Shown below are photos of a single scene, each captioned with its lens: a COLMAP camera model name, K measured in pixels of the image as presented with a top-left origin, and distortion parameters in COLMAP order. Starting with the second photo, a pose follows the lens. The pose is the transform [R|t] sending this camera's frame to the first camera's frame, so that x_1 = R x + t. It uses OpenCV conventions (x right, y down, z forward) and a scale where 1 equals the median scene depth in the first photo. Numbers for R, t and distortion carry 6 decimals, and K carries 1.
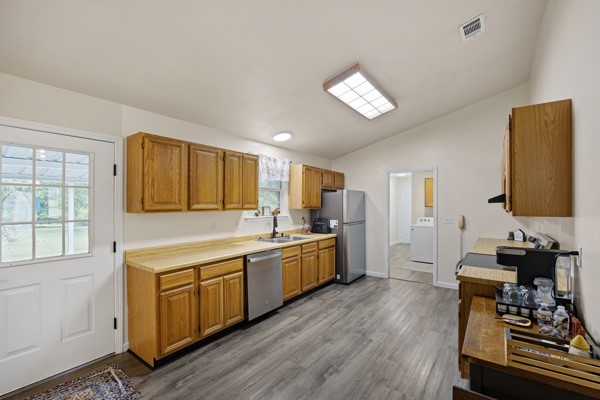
lens RADIAL K [[262.2, 0, 301.4], [0, 262.2, 203.2], [0, 0, 1]] dist [-0.001941, -0.000128]
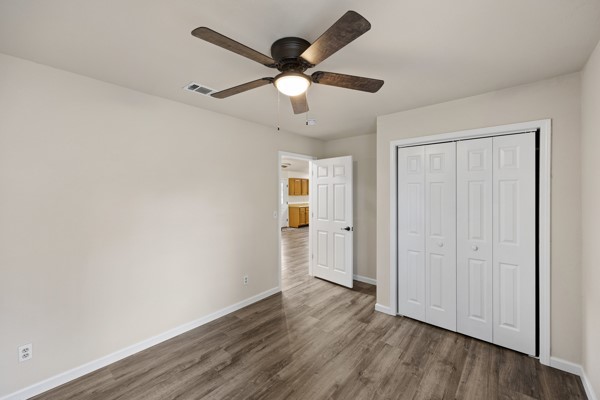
lens RADIAL K [[243.1, 0, 300.3], [0, 243.1, 197.0], [0, 0, 1]] dist [0.003146, 0.000313]
pose [[0.997136, -0.005073, -0.075465, -0.143288], [0.005720, 0.999949, 0.008351, 0.025486], [0.075419, -0.008759, 0.997113, -2.639838]]
